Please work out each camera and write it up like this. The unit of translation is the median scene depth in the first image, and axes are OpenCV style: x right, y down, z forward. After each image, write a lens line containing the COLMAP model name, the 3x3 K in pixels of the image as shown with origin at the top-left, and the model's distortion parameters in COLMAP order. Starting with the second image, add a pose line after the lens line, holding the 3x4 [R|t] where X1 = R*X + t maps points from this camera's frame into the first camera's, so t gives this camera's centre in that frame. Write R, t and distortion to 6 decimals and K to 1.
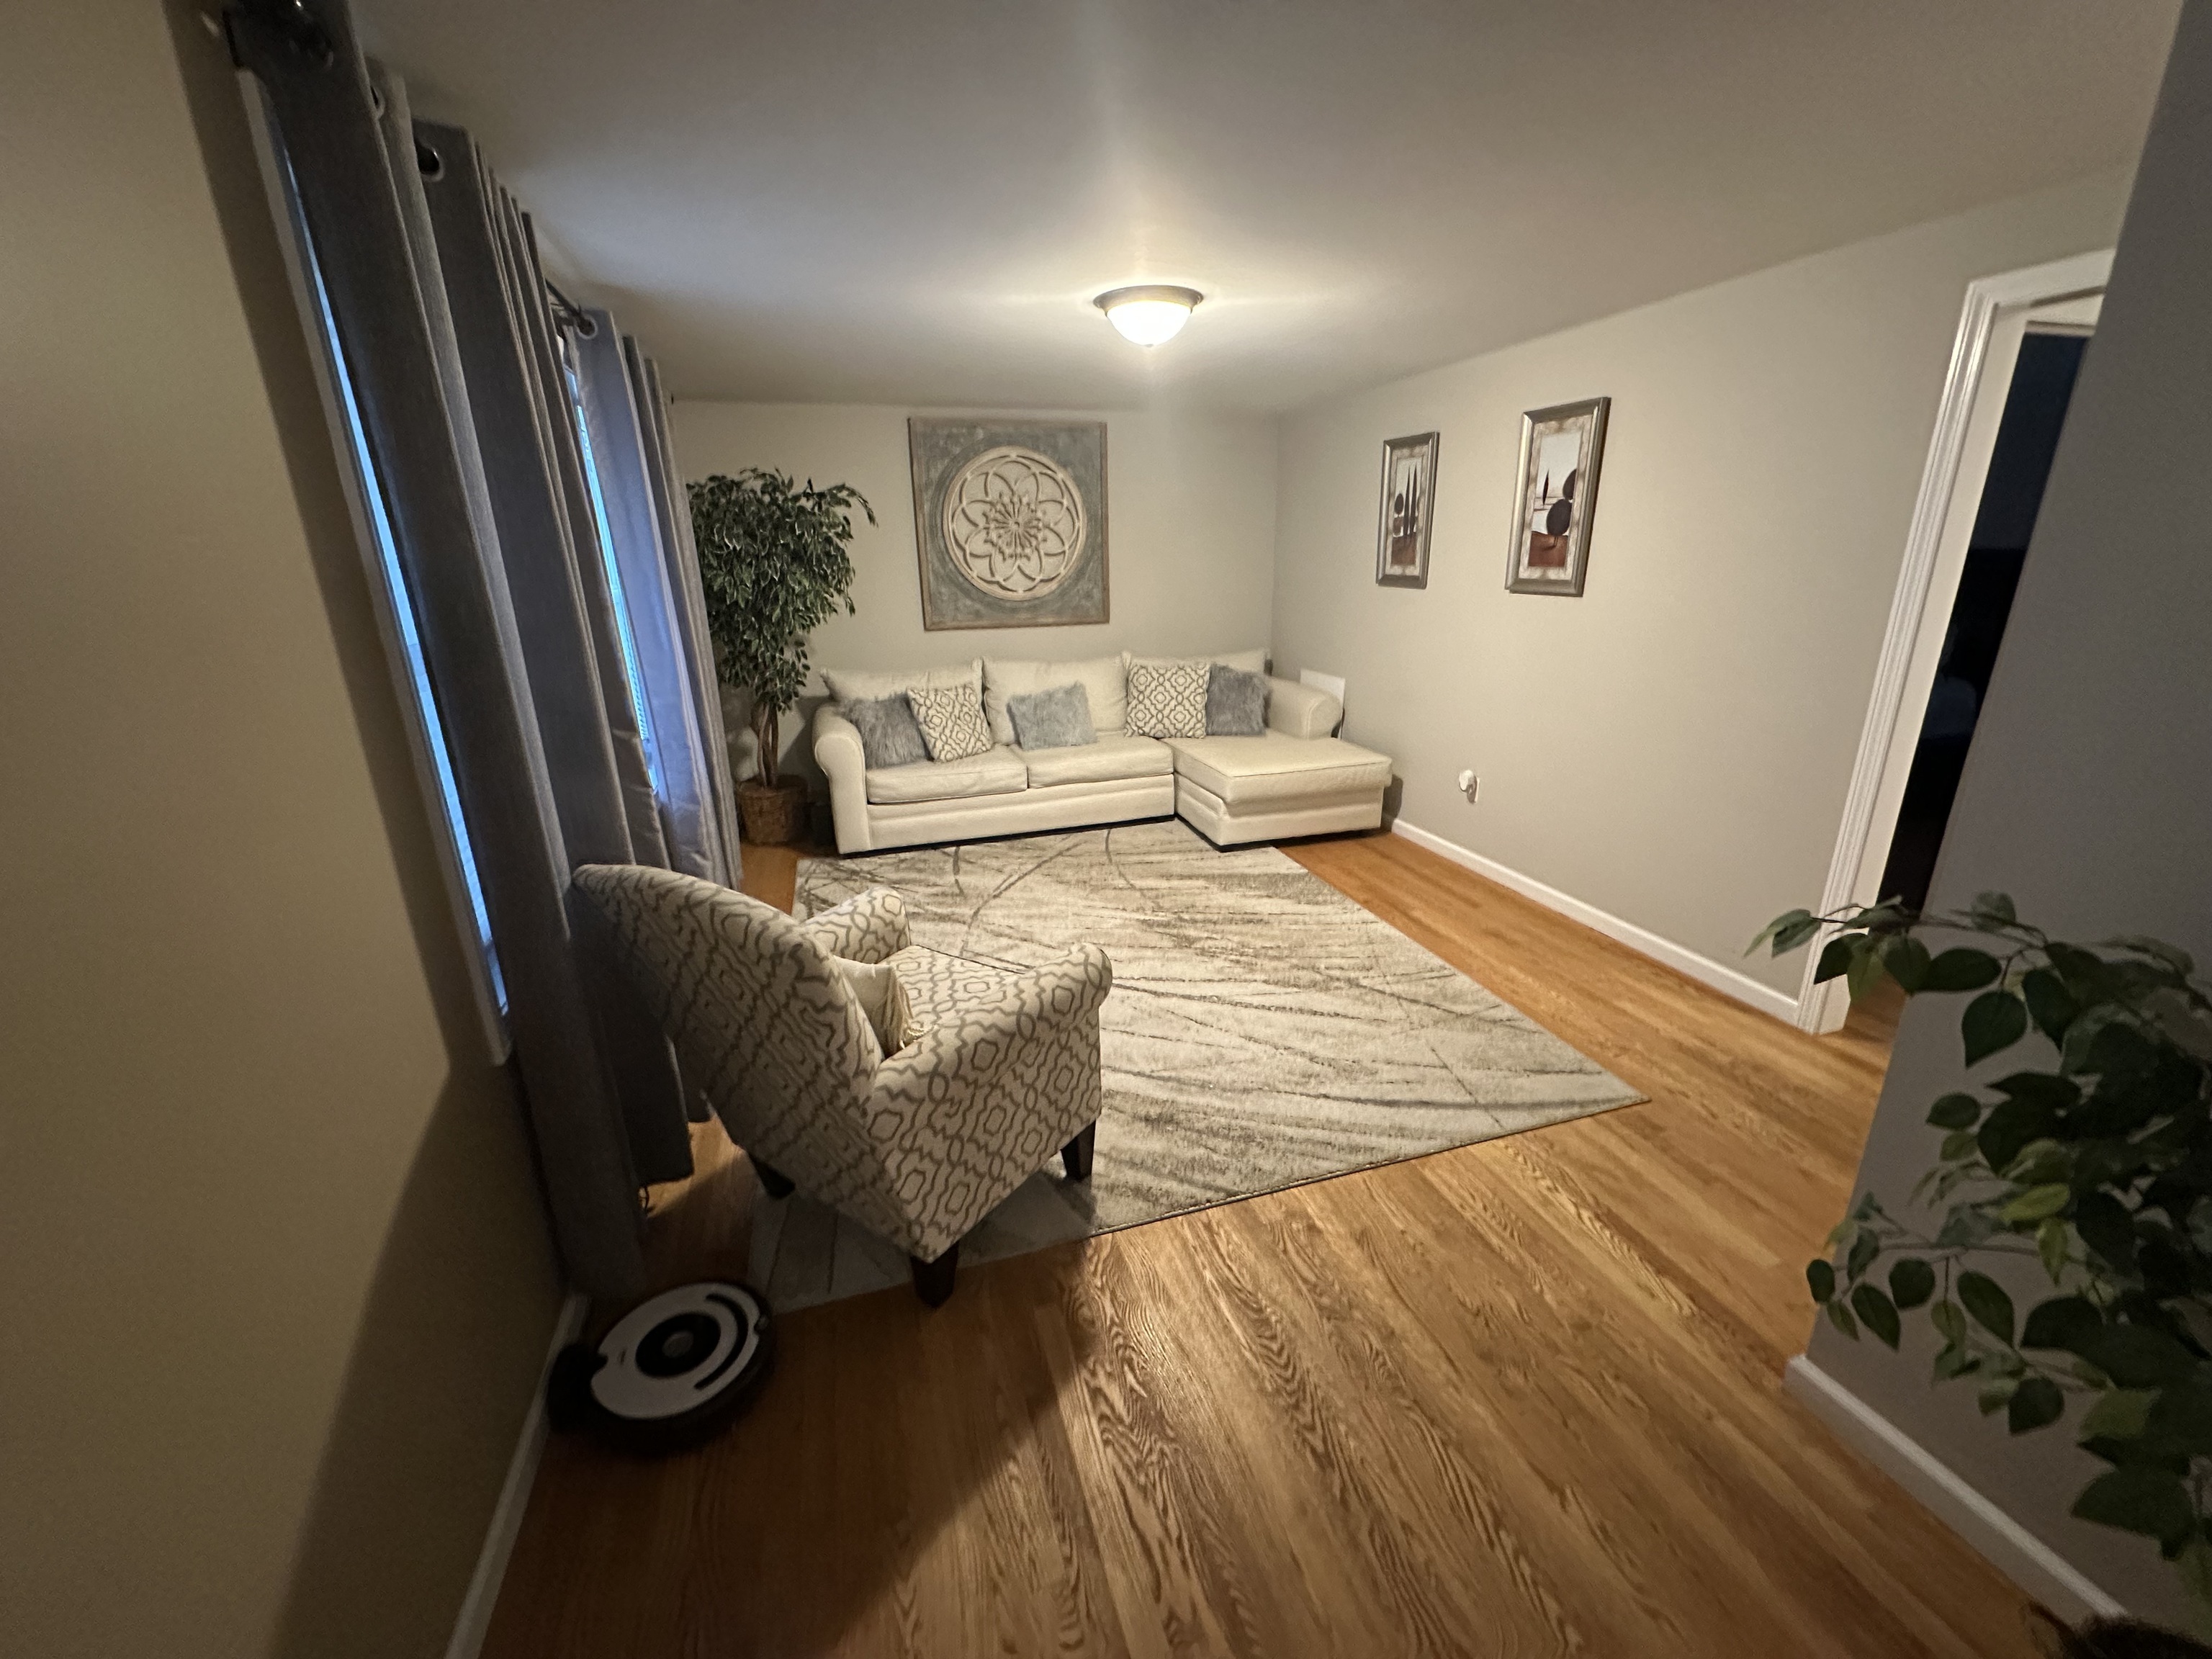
lens RADIAL K [[881.1, 0, 1106.0], [0, 881.1, 829.5], [0, 0, 1]] dist [-0.003324, 0.000484]
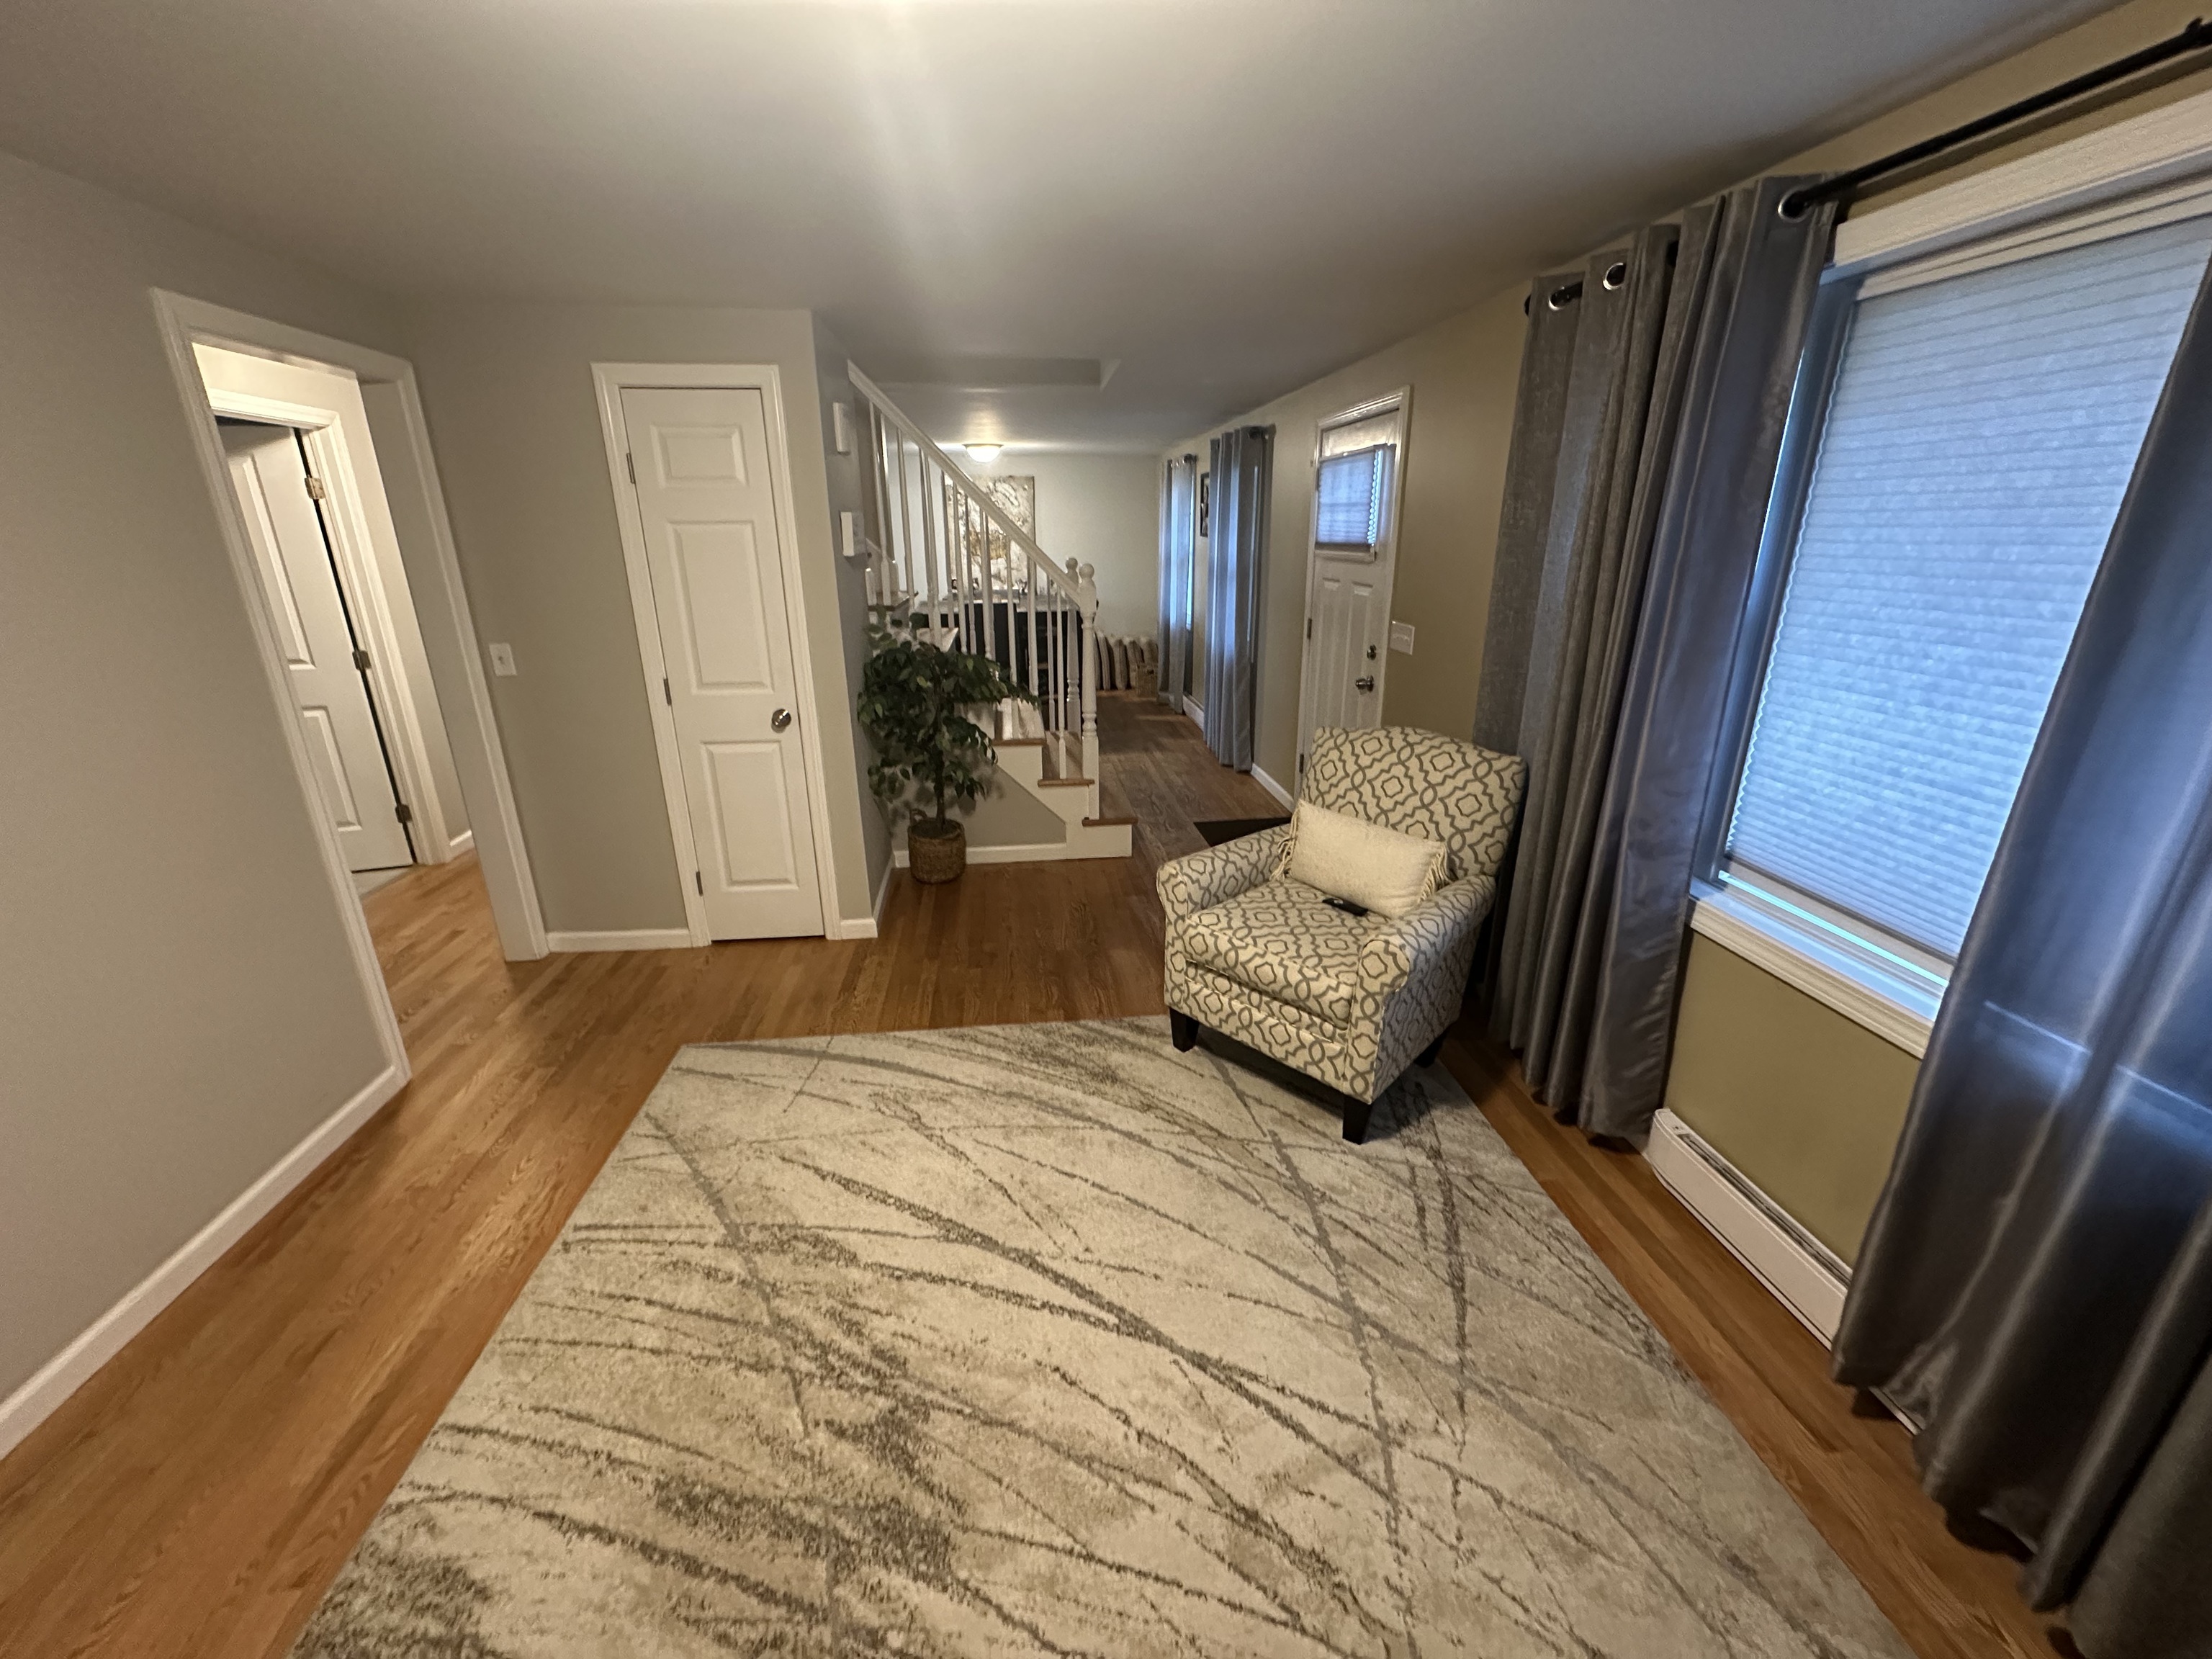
lens RADIAL K [[881.1, 0, 1106.0], [0, 881.1, 829.5], [0, 0, 1]] dist [-0.003324, 0.000484]
pose [[-0.981600, -0.035720, 0.187578, -0.079764], [0.082869, 0.805324, 0.587014, -0.330815], [-0.172029, 0.591758, -0.787546, 0.986990]]
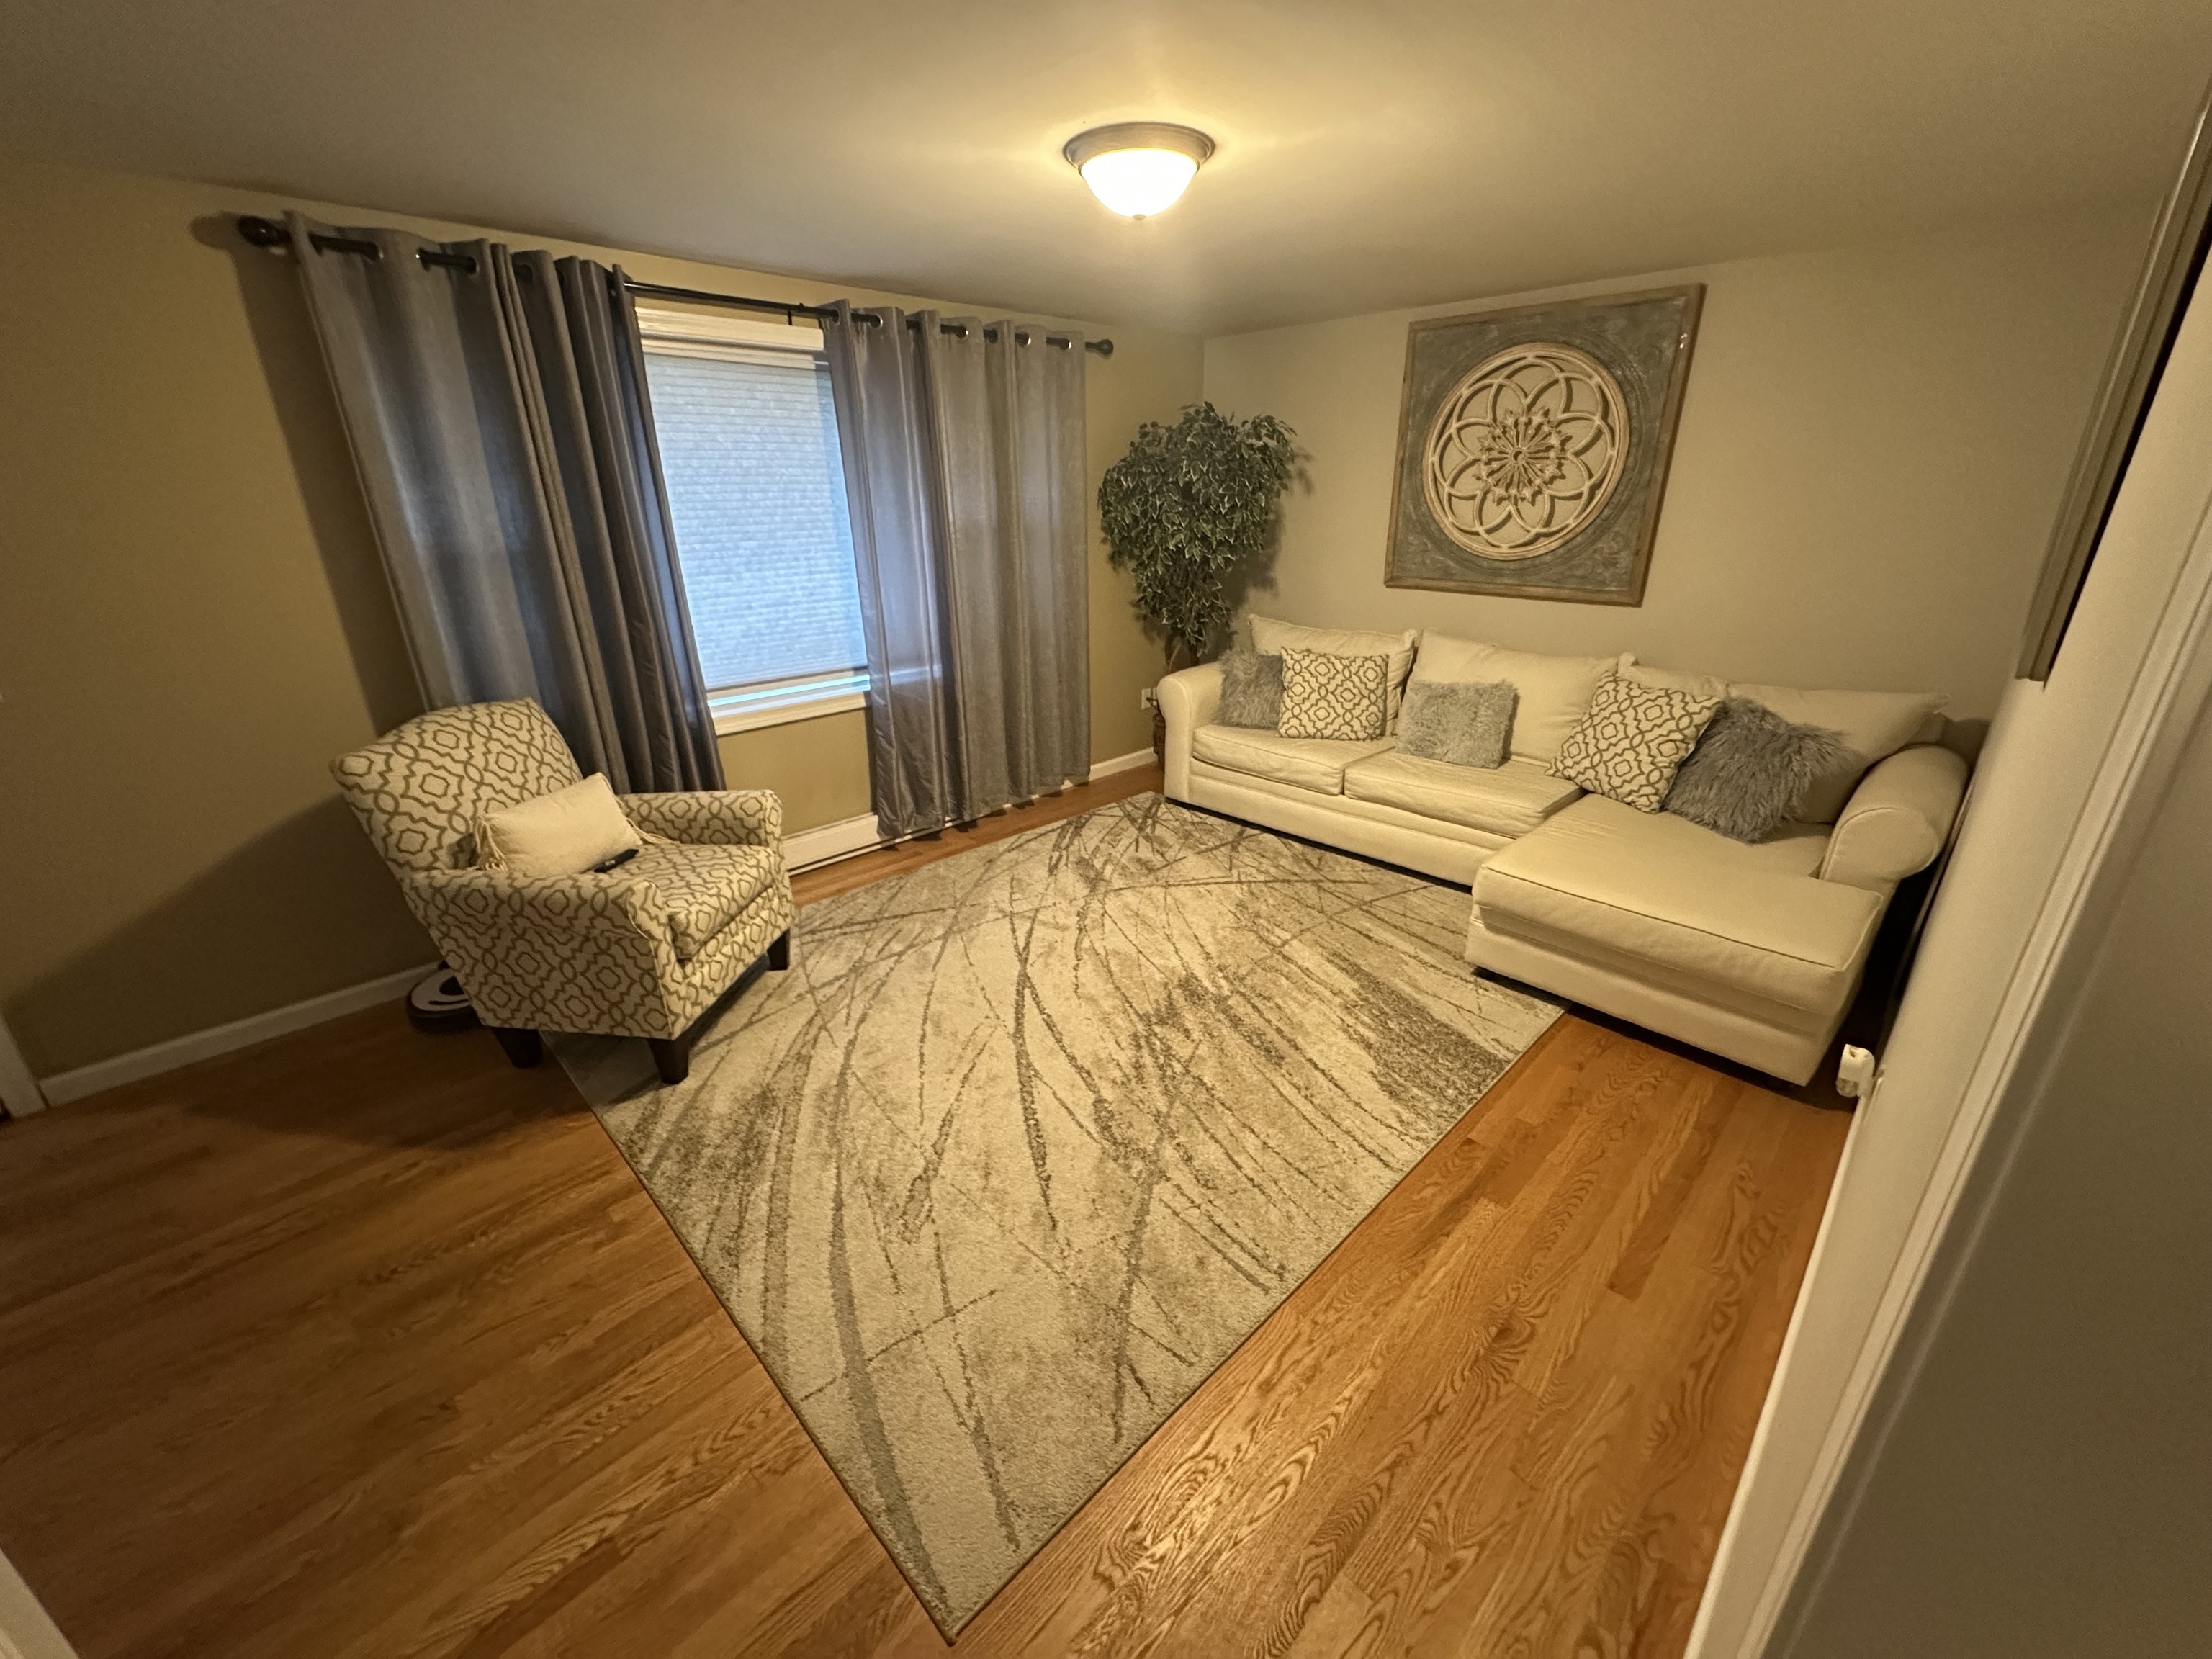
lens RADIAL K [[881.1, 0, 1106.0], [0, 881.1, 829.5], [0, 0, 1]] dist [-0.003324, 0.000484]
pose [[0.462331, 0.336606, -0.820333, 0.553323], [-0.267668, 0.934967, 0.232789, -0.167332], [0.845343, 0.111952, 0.522362, 0.453812]]
